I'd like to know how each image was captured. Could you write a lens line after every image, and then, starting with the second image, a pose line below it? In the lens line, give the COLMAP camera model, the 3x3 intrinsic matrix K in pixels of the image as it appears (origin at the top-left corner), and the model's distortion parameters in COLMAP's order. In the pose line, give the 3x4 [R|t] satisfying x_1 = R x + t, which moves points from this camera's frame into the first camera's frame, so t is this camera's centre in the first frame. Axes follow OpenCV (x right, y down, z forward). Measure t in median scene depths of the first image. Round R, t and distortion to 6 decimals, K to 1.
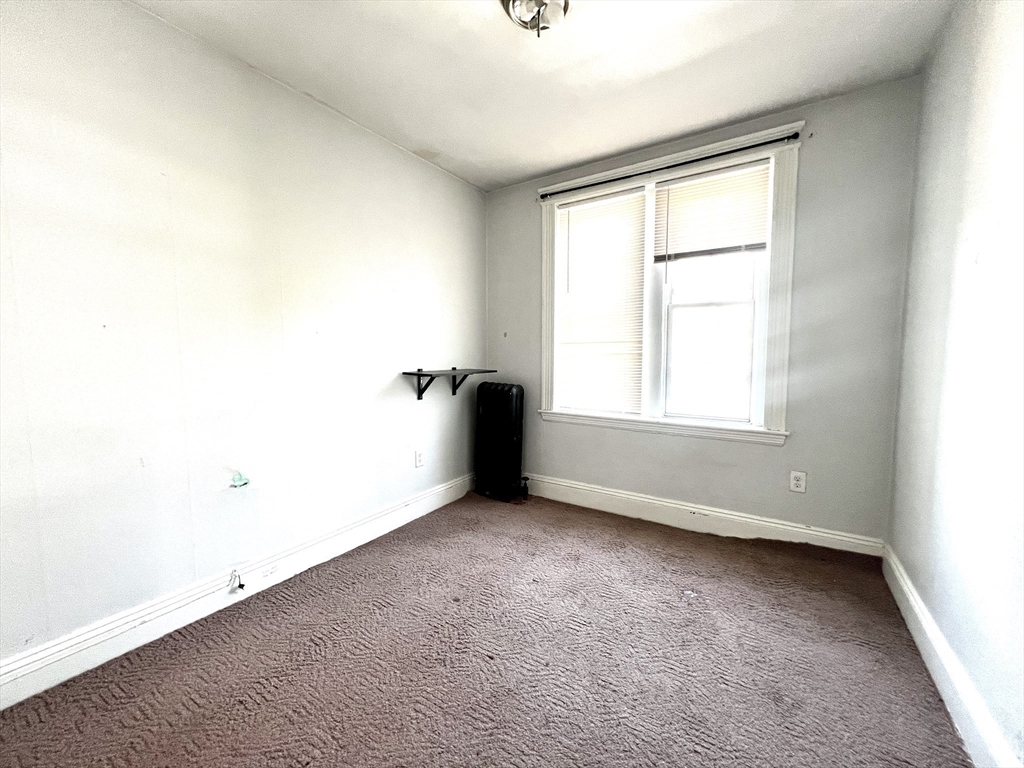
lens RADIAL K [[405.4, 0, 512.0], [0, 405.4, 384.0], [0, 0, 1]] dist [-0.000393, -0.000009]
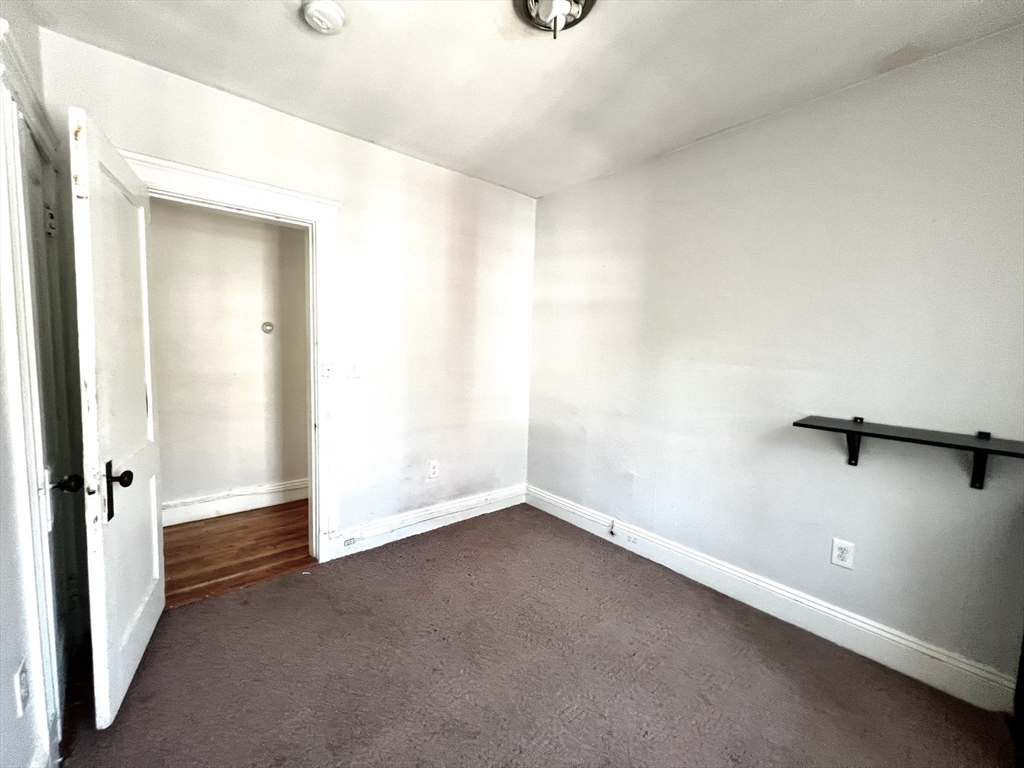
lens RADIAL K [[411.2, 0, 512.0], [0, 411.2, 384.0], [0, 0, 1]] dist [-0.000654, -0.000144]
pose [[-0.281286, 0.078279, -0.956426, 0.527599], [-0.107436, 0.987833, 0.112447, -0.101291], [0.953591, 0.134384, -0.269454, 0.650757]]
